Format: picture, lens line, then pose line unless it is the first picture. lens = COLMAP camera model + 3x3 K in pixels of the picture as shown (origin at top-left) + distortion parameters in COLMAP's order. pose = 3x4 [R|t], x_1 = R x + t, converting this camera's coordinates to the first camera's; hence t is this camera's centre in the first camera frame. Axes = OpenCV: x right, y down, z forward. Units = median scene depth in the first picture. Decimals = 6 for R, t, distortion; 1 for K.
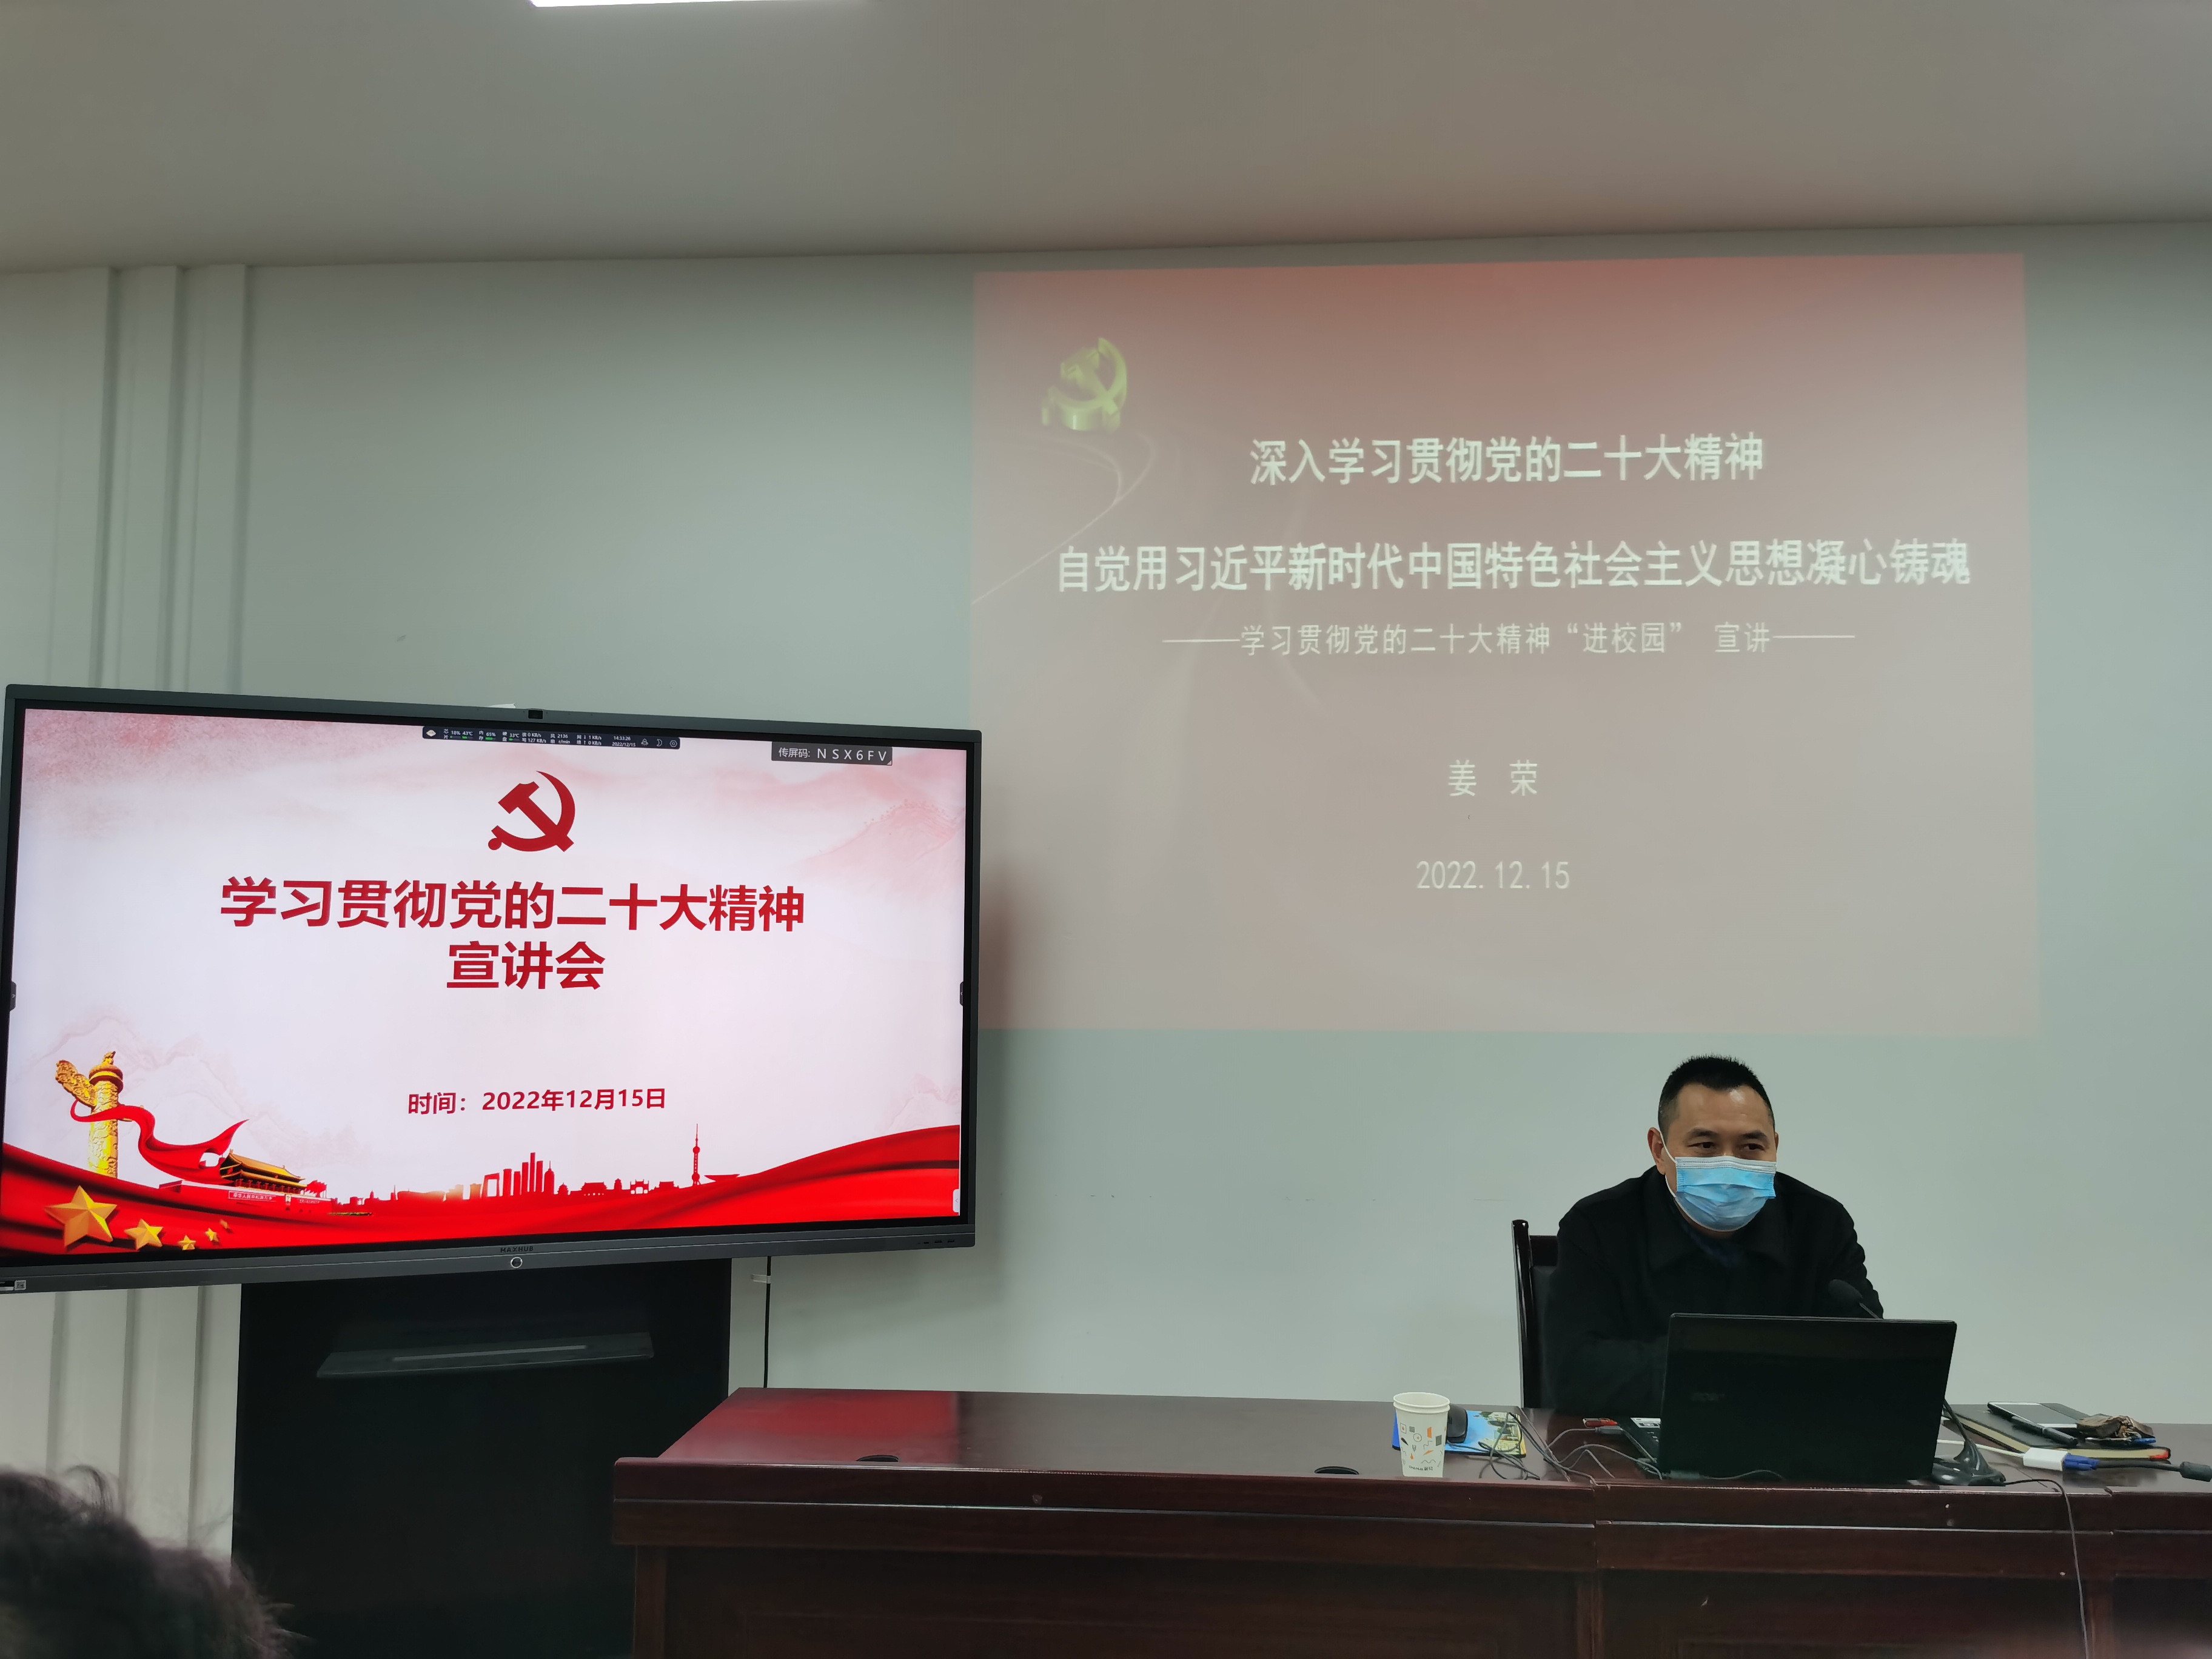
lens RADIAL K [[1789.2, 0, 1102.4], [0, 1789.2, 836.5], [0, 0, 1]] dist [0.008604, 0.003193]
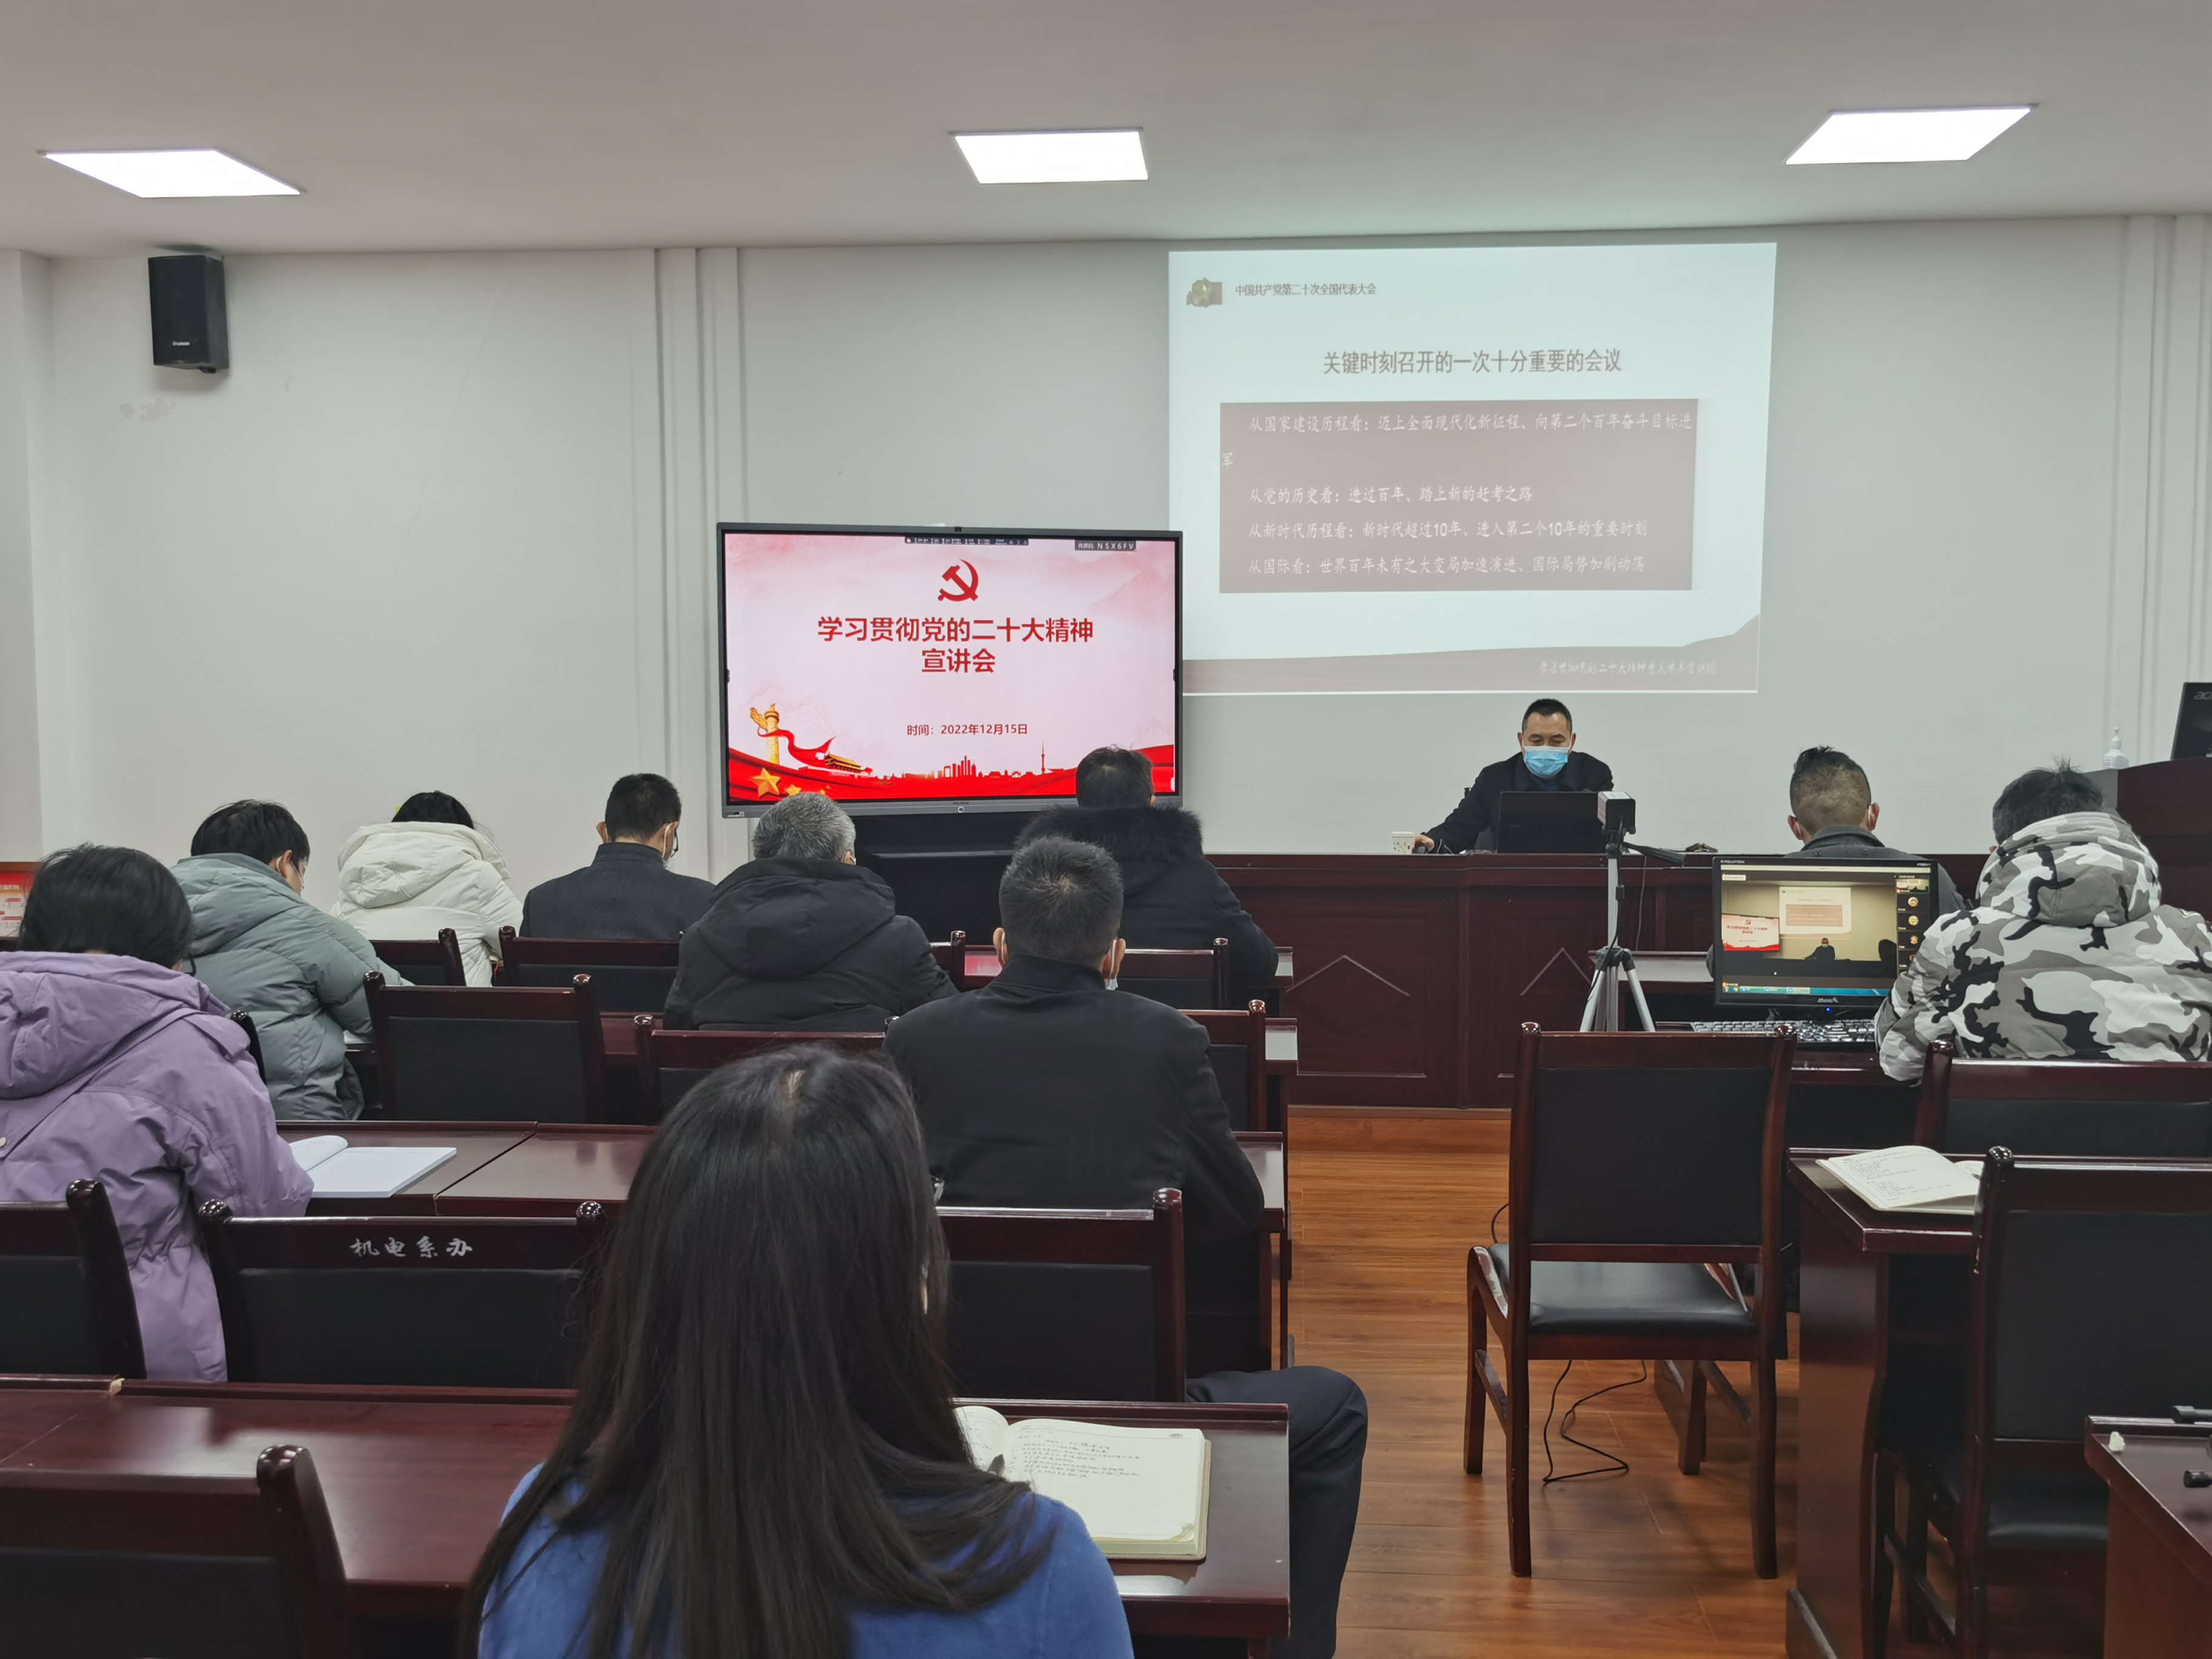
lens RADIAL K [[2075.6, 0, 1115.8], [0, 2075.6, 823.4], [0, 0, 1]] dist [-0.031821, 0.000000]
pose [[0.999988, -0.003890, -0.002858, -0.145259], [0.004261, 0.989609, 0.143718, -0.076069], [0.002270, -0.143729, 0.989614, -1.254665]]
